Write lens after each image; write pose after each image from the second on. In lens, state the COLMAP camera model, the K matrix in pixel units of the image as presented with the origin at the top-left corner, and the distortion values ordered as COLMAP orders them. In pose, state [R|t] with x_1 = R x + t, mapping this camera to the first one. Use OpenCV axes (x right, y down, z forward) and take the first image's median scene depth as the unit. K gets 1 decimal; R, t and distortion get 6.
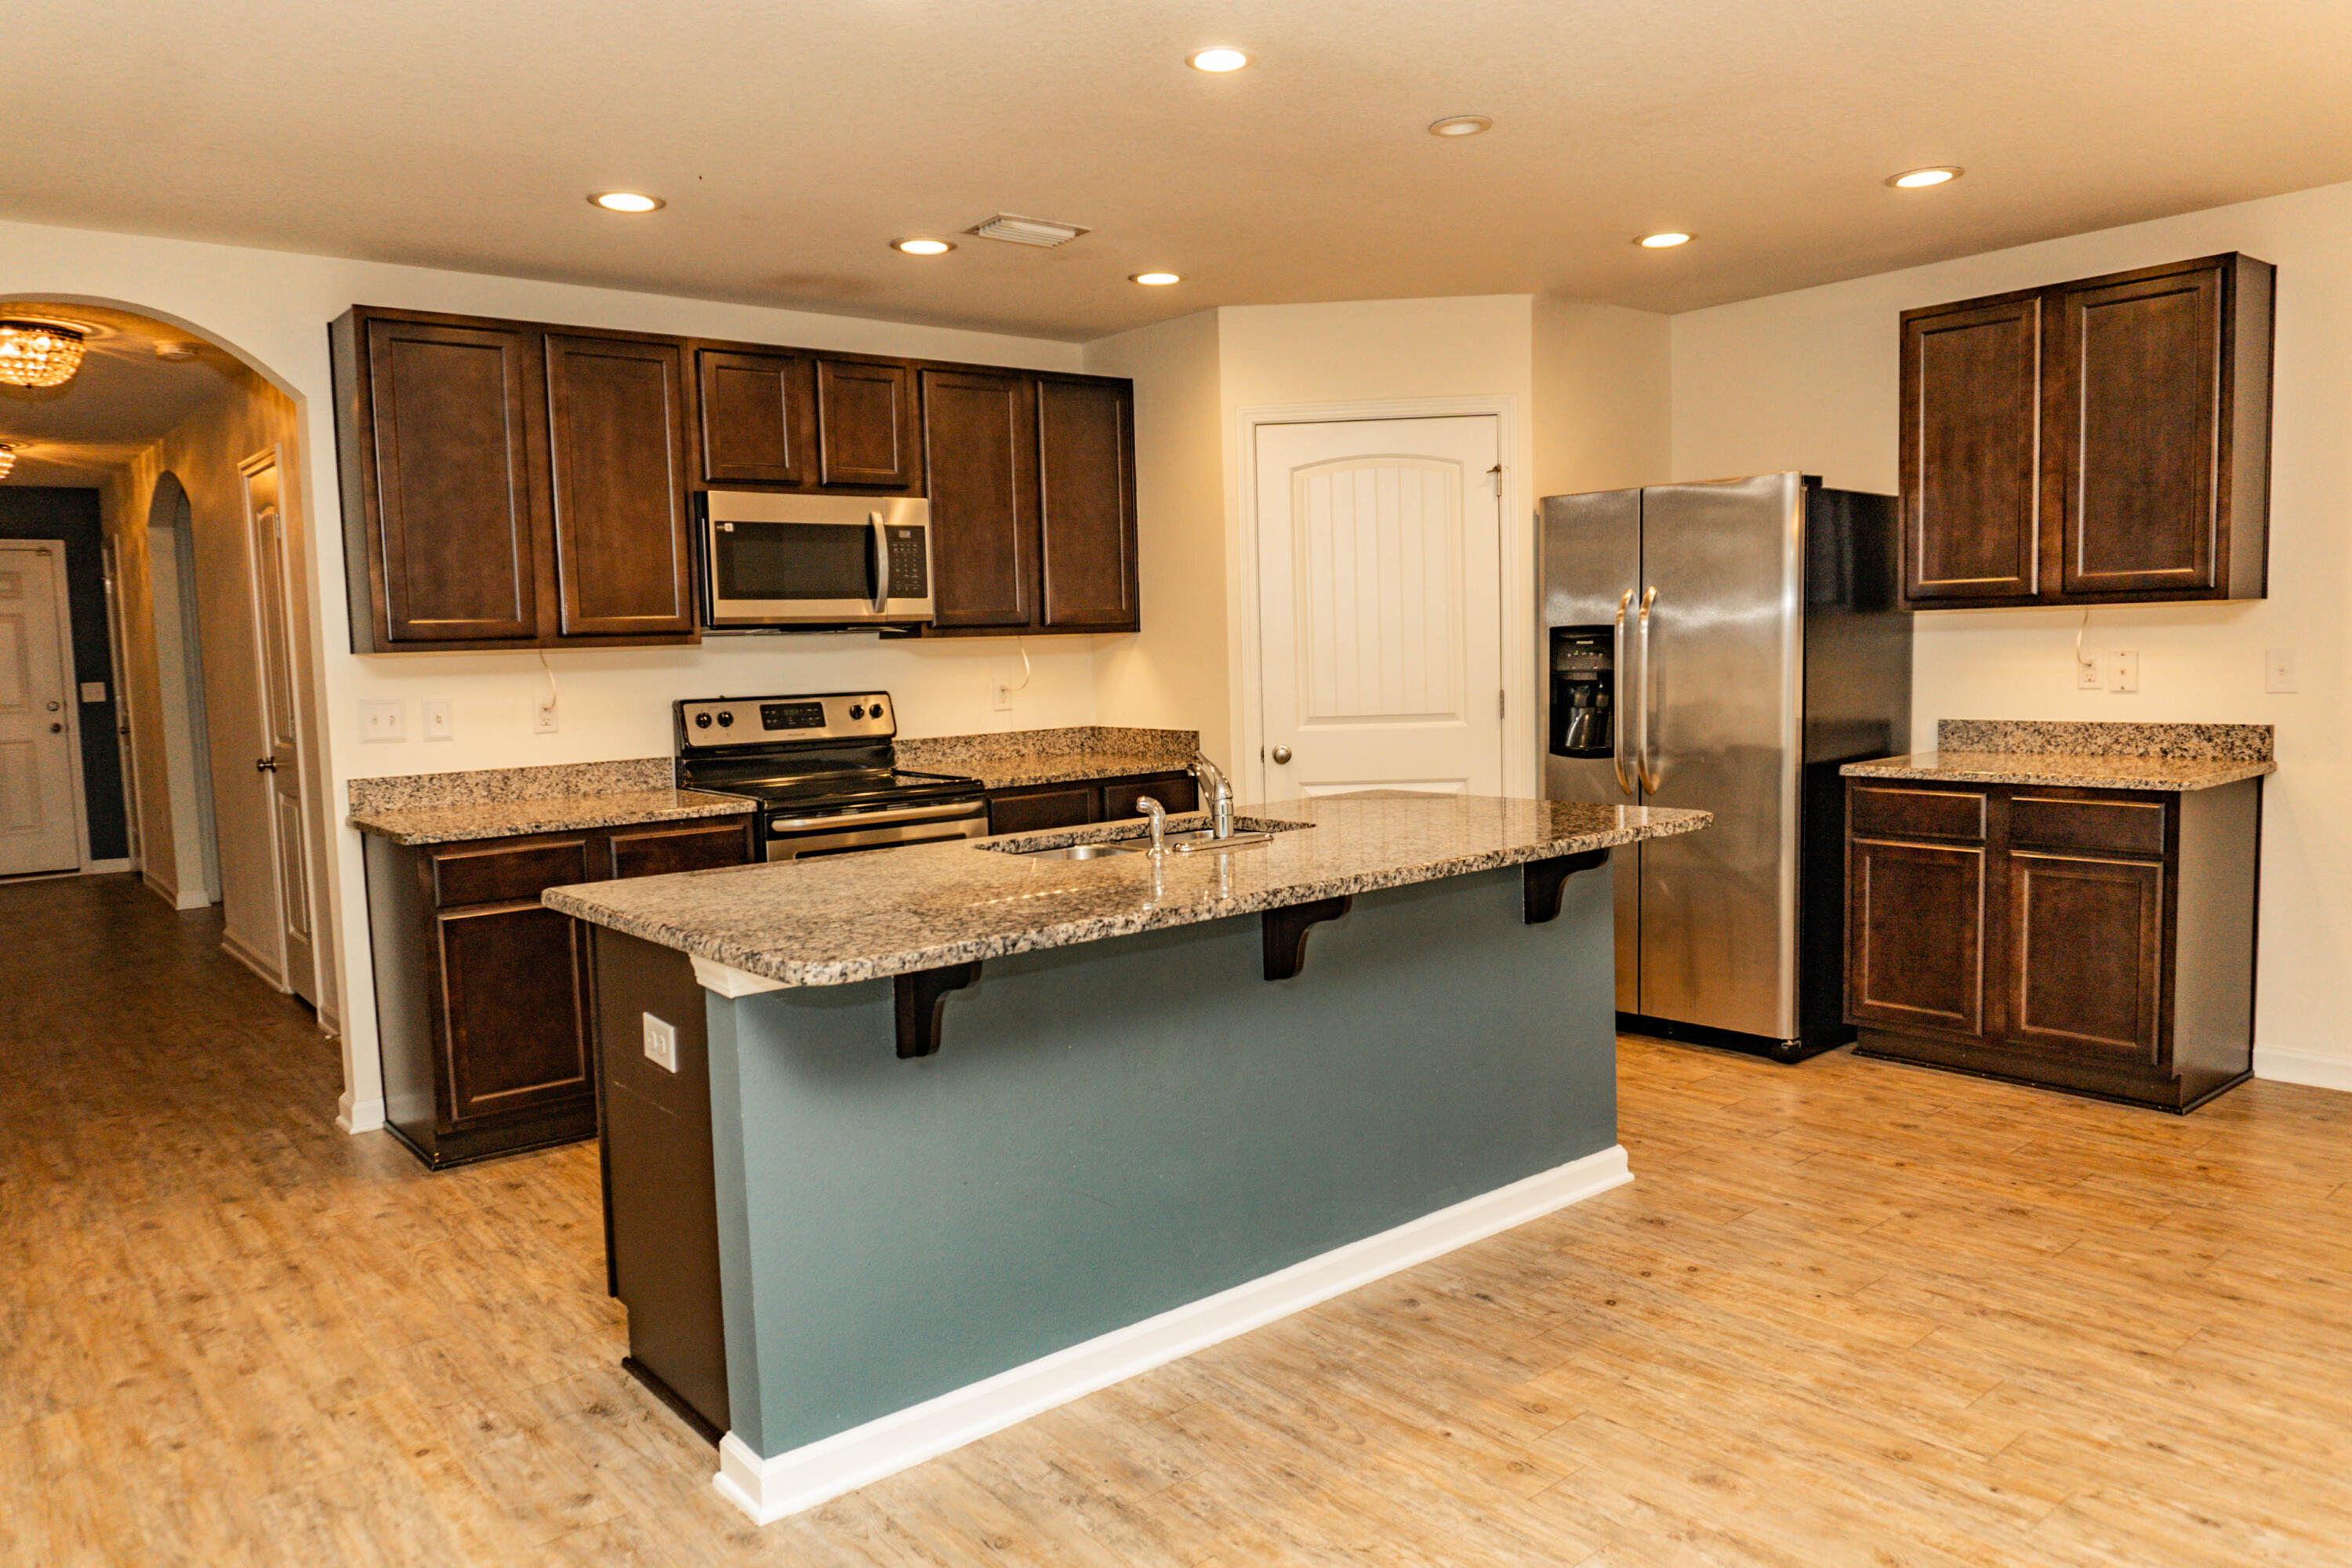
lens RADIAL K [[1615.5, 0, 1176.1], [0, 1615.5, 783.0], [0, 0, 1]] dist [-0.027695, 0.009116]
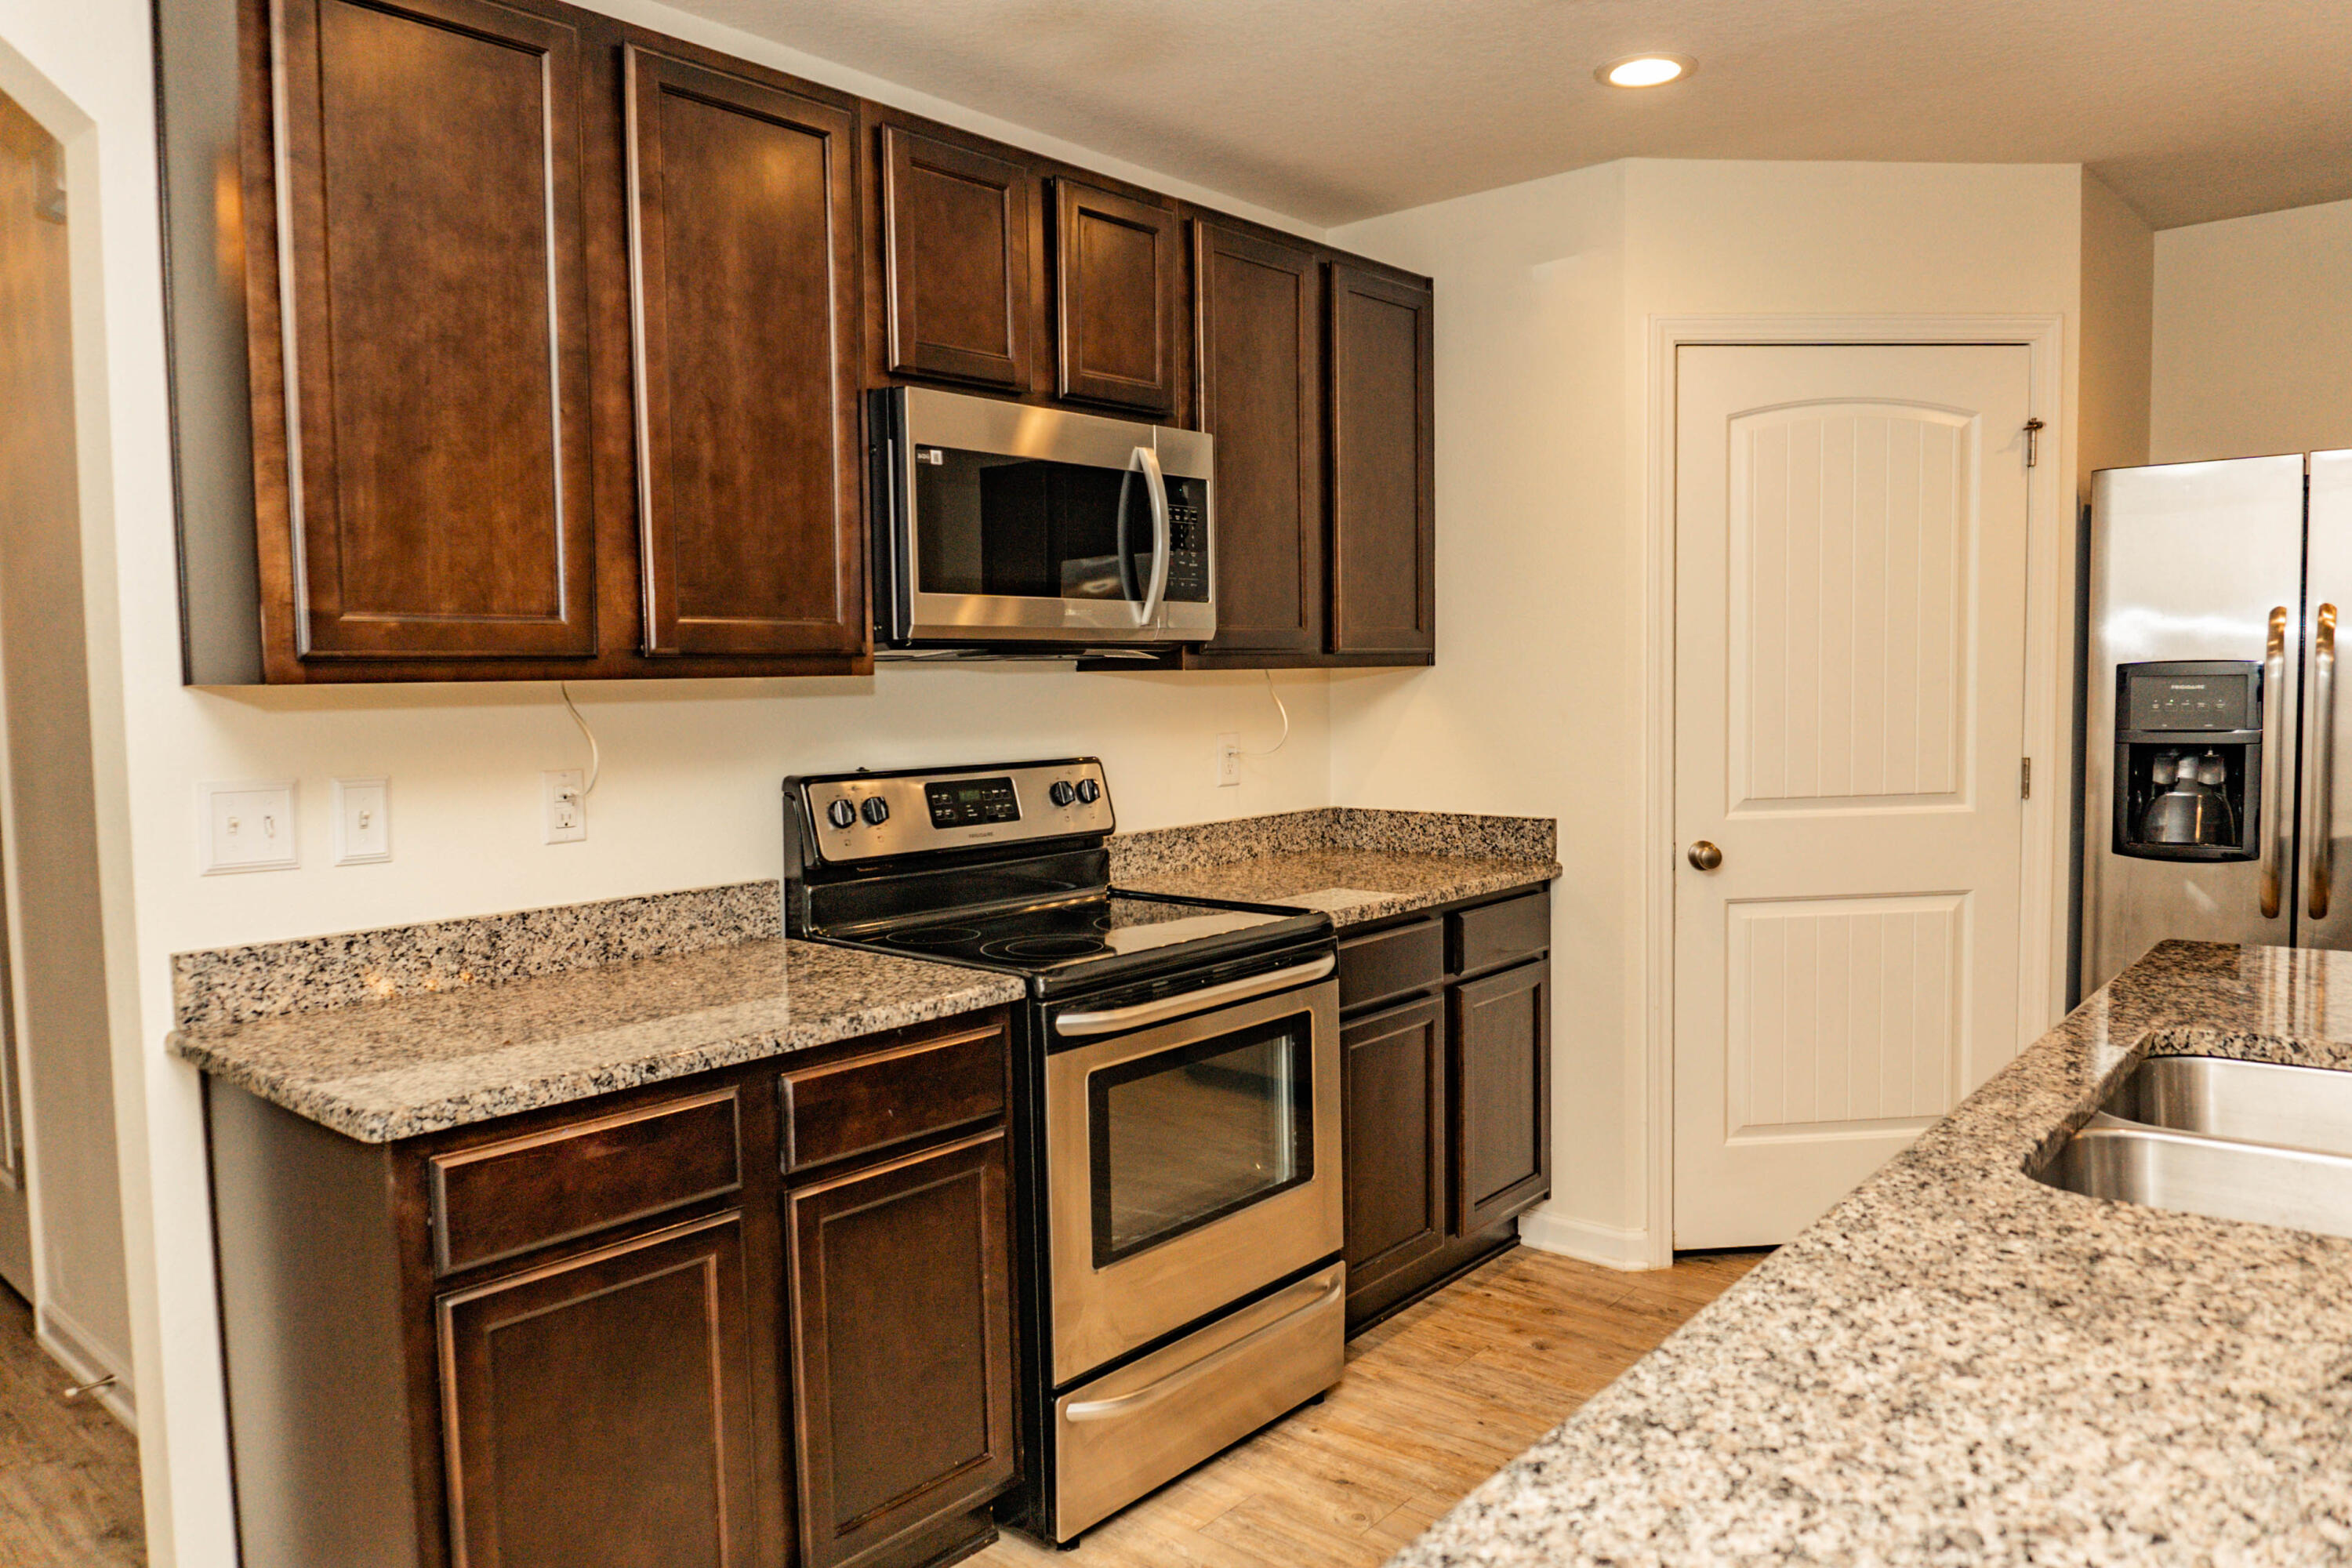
lens RADIAL K [[1615.5, 0, 1179.7], [0, 1615.5, 780.6], [0, 0, 1]] dist [-0.027695, 0.009116]
pose [[0.985808, -0.000535, 0.167876, -0.307980], [0.005165, 0.999618, -0.027142, -0.039114], [-0.167797, 0.027624, 0.985434, 0.494469]]
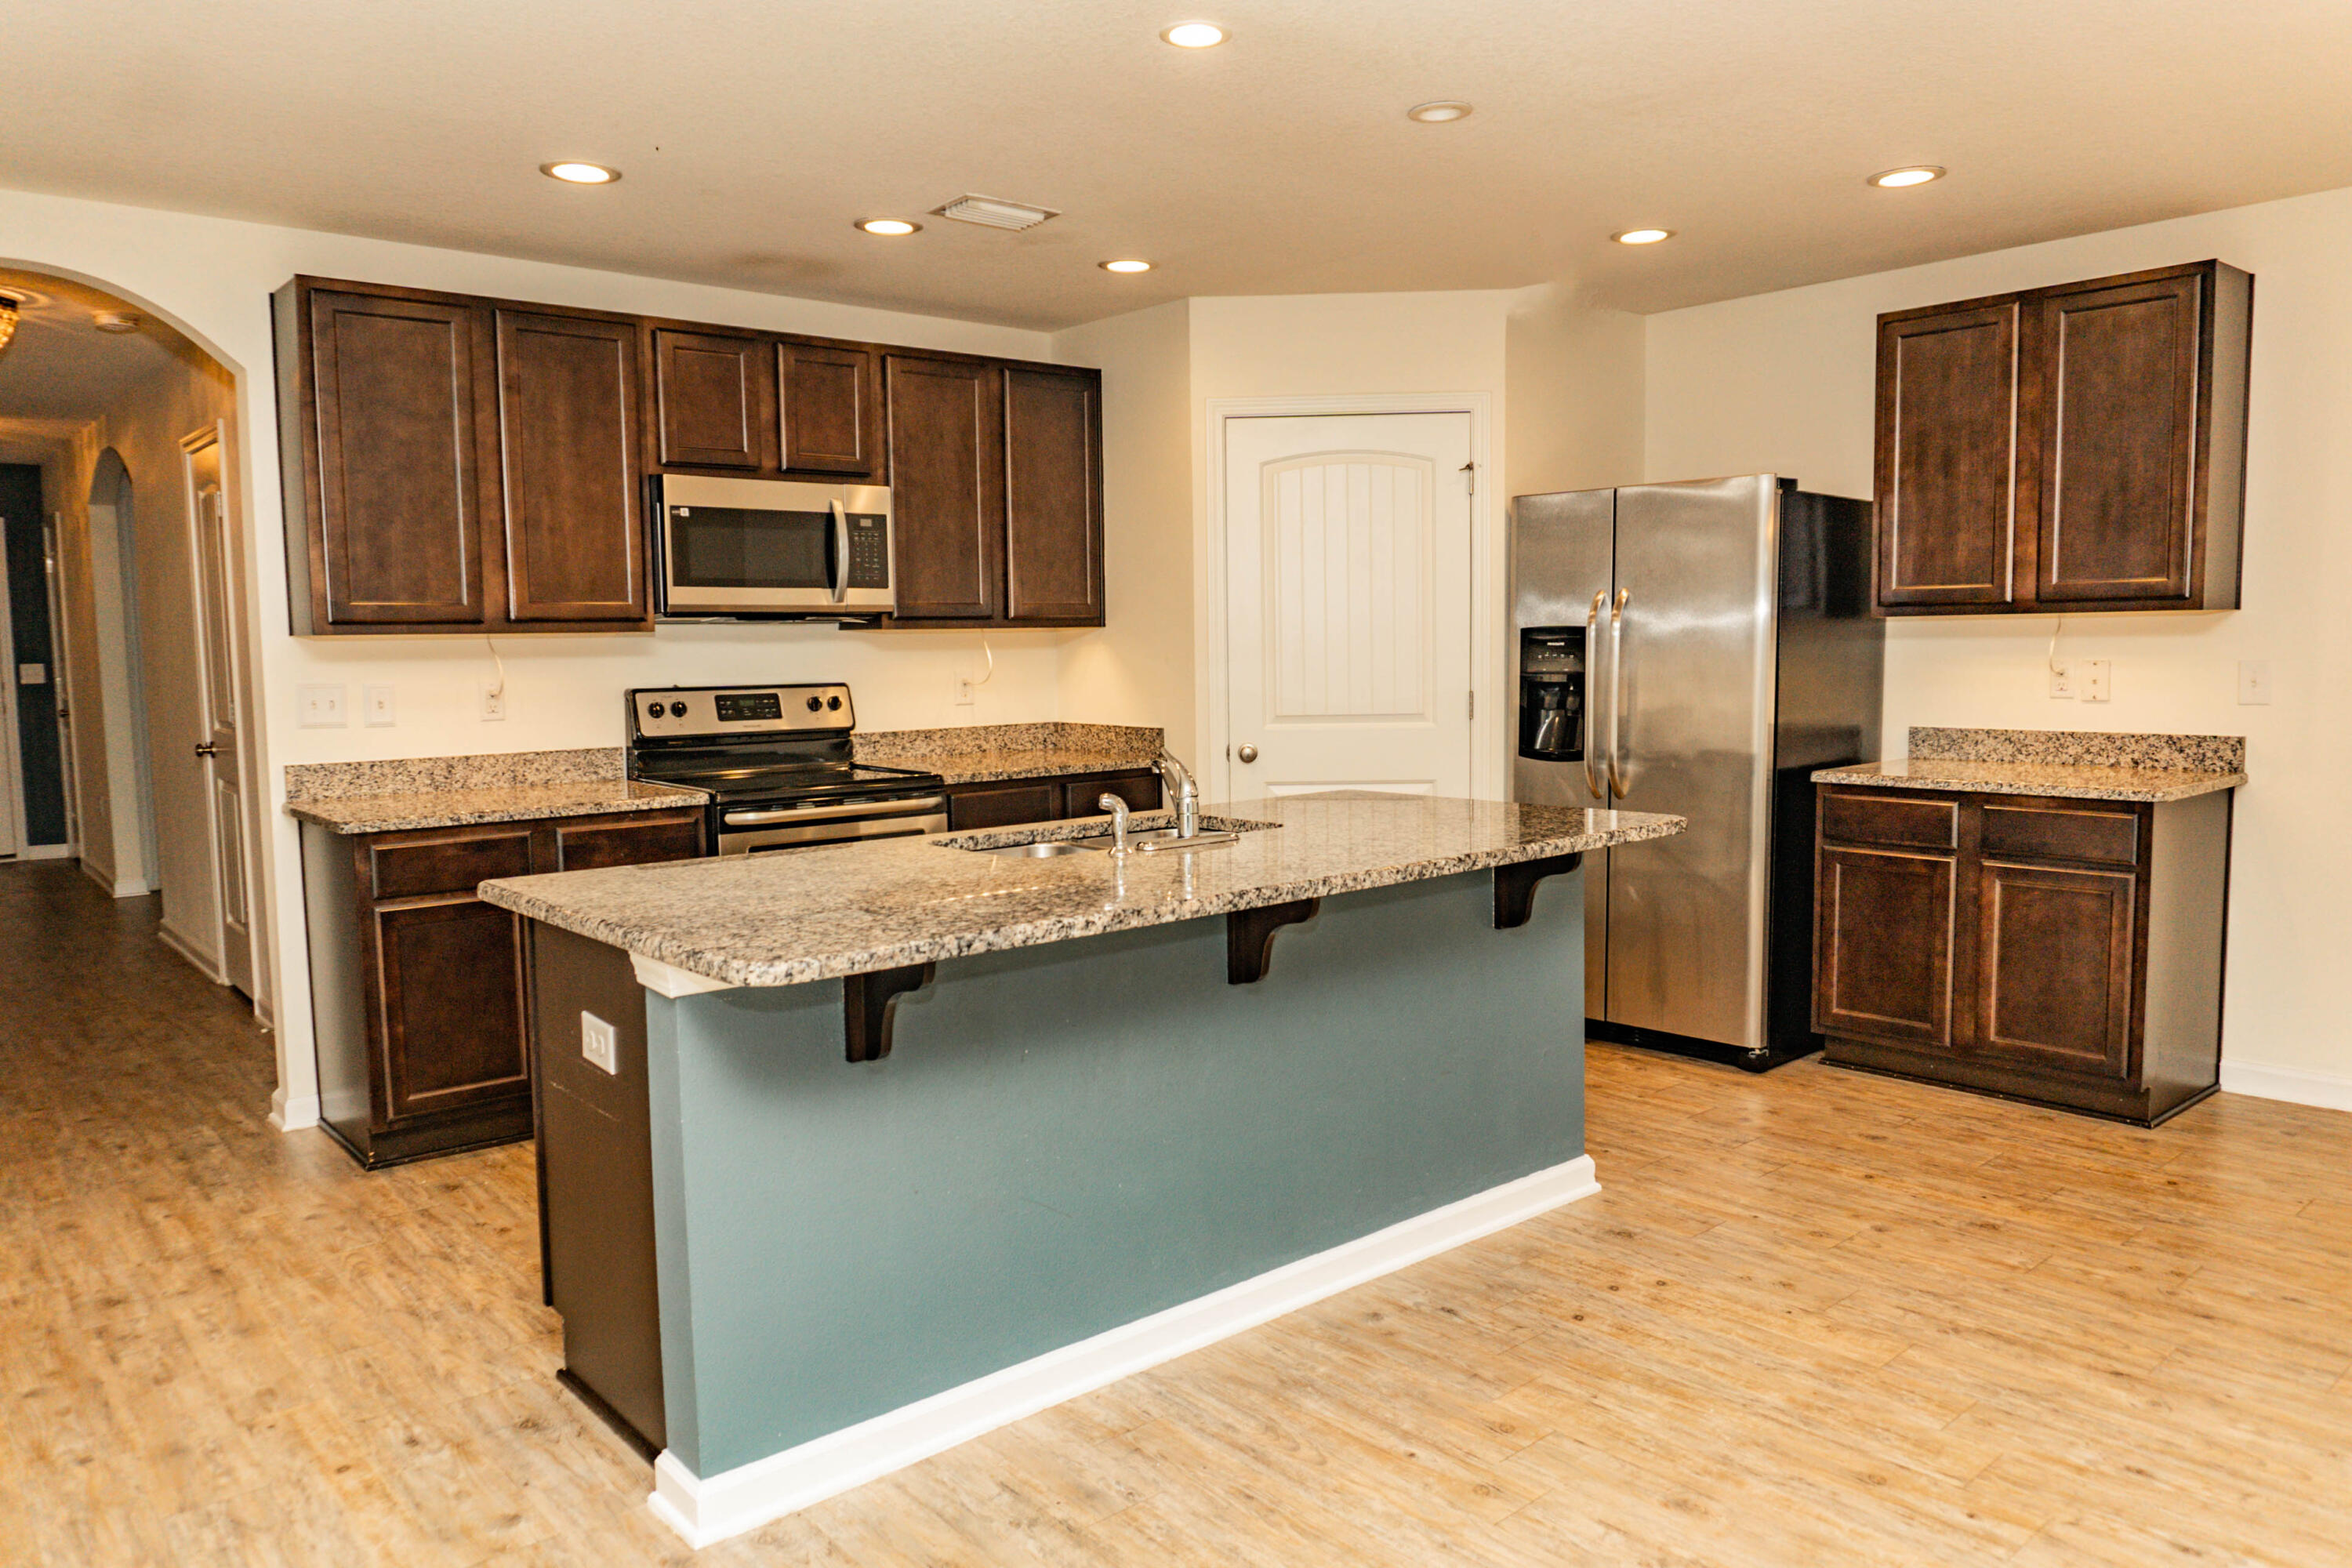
lens RADIAL K [[1615.5, 0, 1176.5], [0, 1615.5, 783.0], [0, 0, 1]] dist [-0.027695, 0.009116]
pose [[0.999650, 0.013198, 0.022920, -0.000249], [-0.013208, 0.999913, 0.000285, 0.000973], [-0.022914, -0.000588, 0.999737, 0.020668]]
